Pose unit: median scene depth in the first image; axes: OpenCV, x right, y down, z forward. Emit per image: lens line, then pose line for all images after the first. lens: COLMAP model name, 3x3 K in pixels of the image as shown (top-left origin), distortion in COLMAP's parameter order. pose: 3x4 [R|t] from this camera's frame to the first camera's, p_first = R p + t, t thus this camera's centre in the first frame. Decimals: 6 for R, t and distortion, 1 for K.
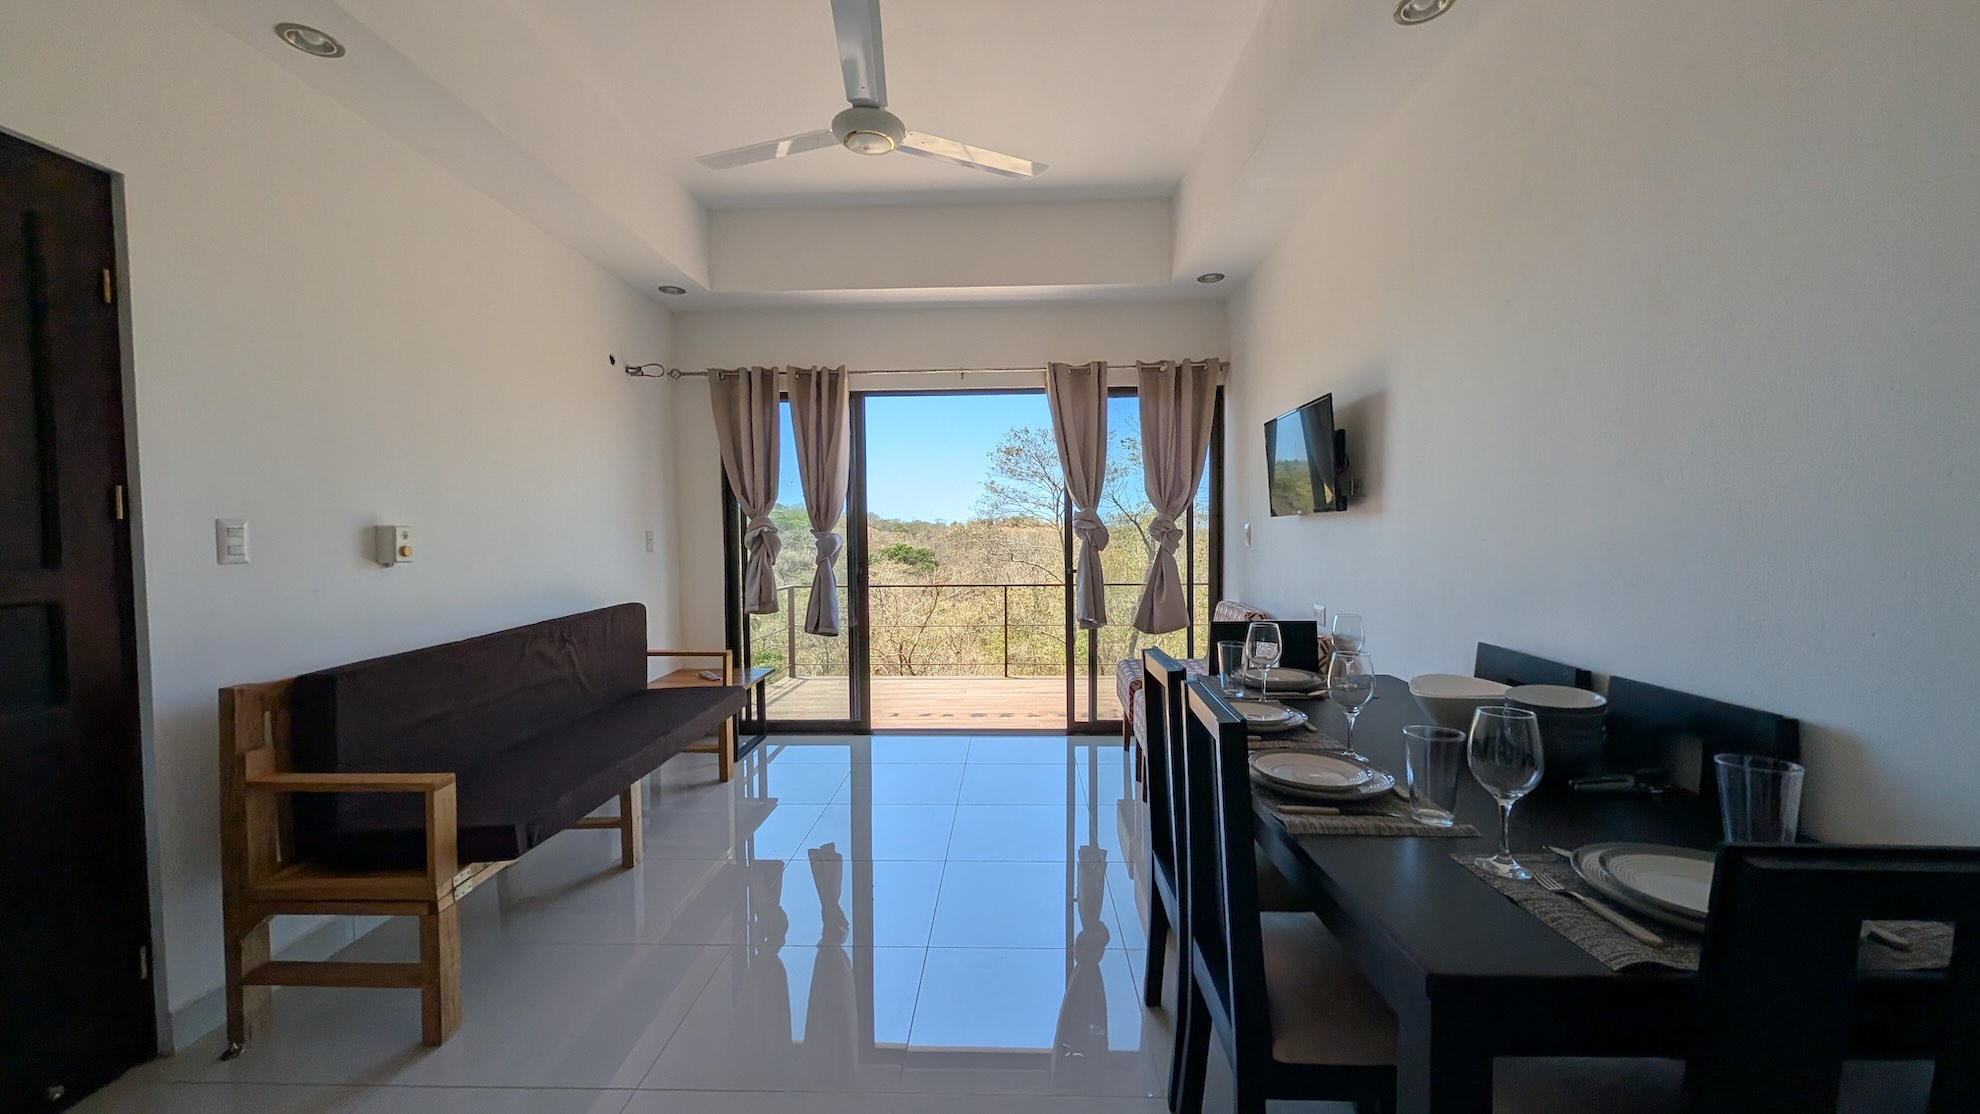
lens RADIAL K [[761.9, 0, 990.0], [0, 761.9, 557.0], [0, 0, 1]] dist [-0.000047, -0.000291]
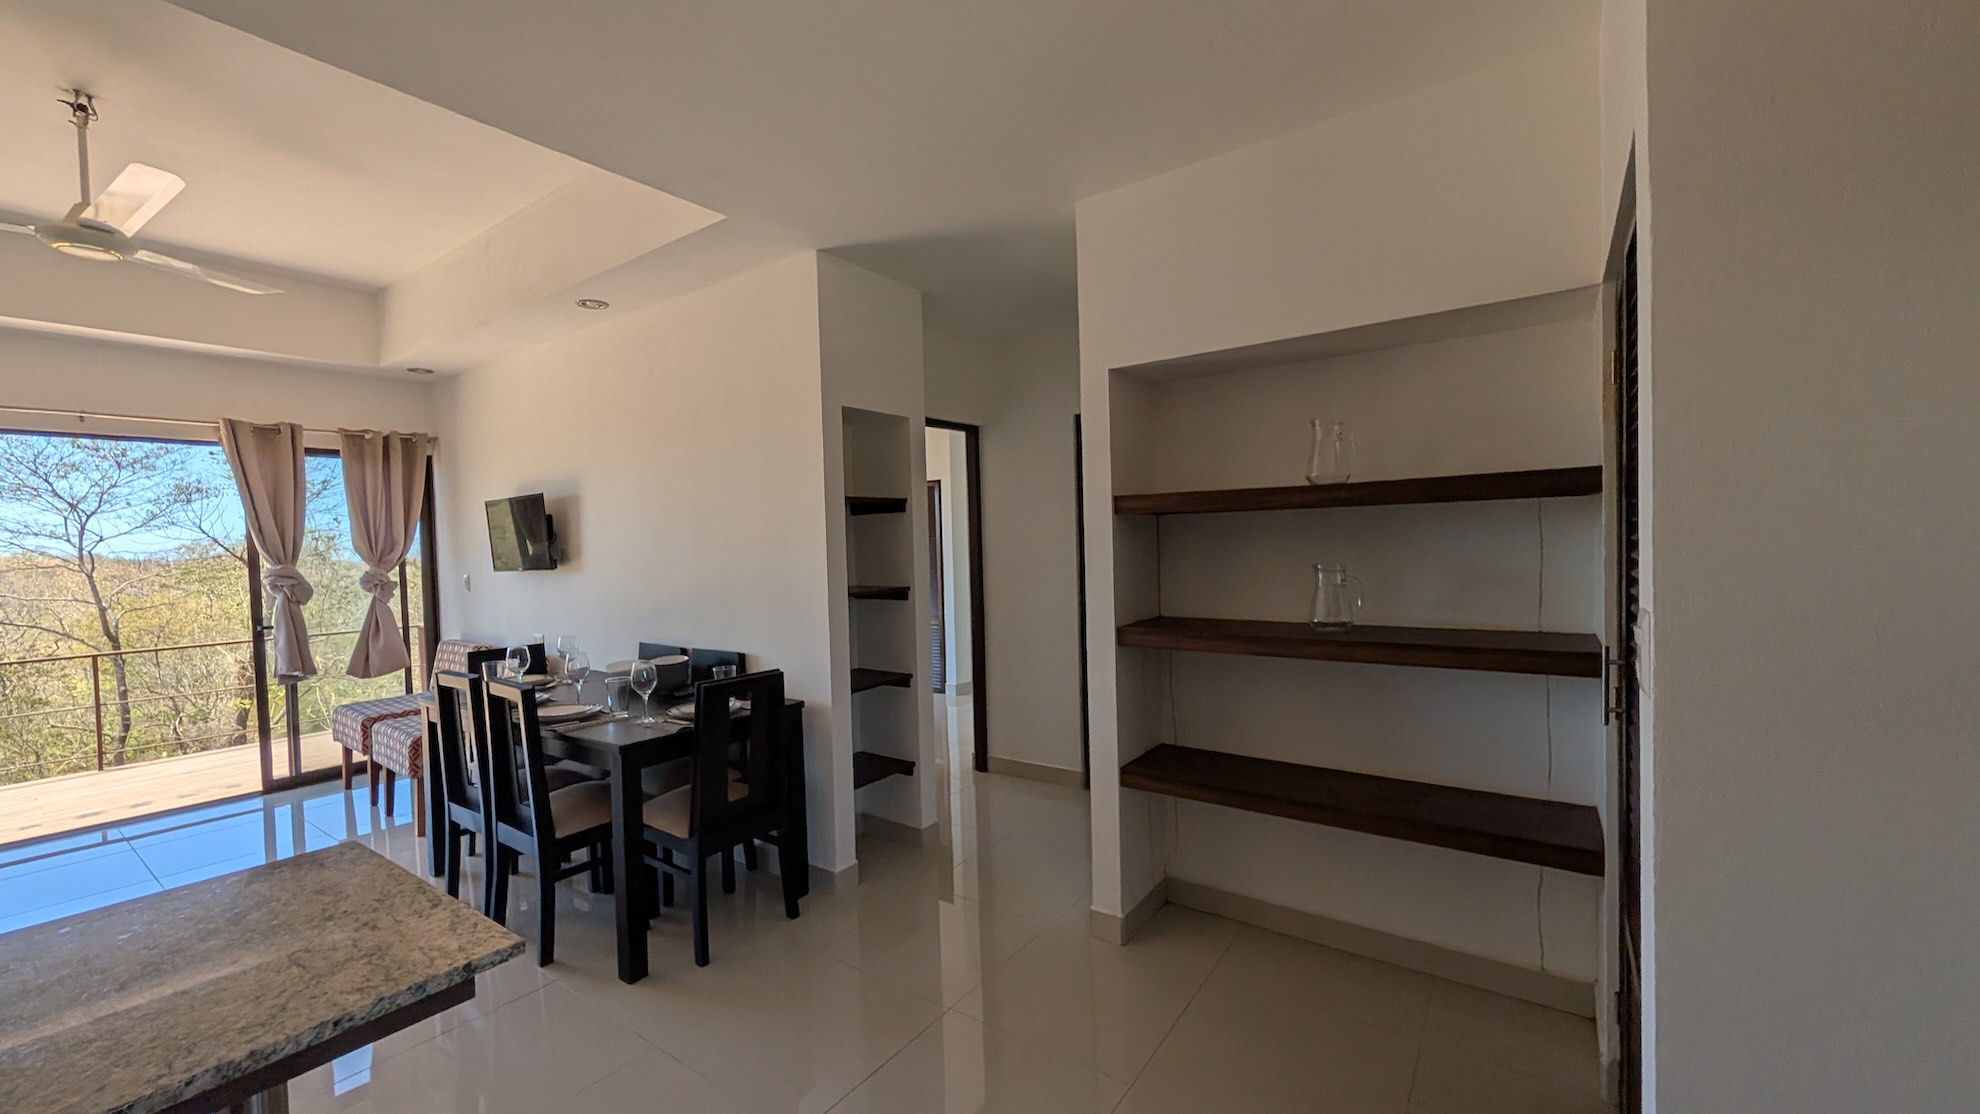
lens RADIAL K [[763.5, 0, 990.9], [0, 763.5, 562.5], [0, 0, 1]] dist [0.001130, 0.000124]
pose [[0.550610, -0.032240, 0.834140, -0.205178], [0.052422, 0.998617, 0.003994, -0.021984], [-0.833115, 0.041528, 0.551539, -0.353970]]
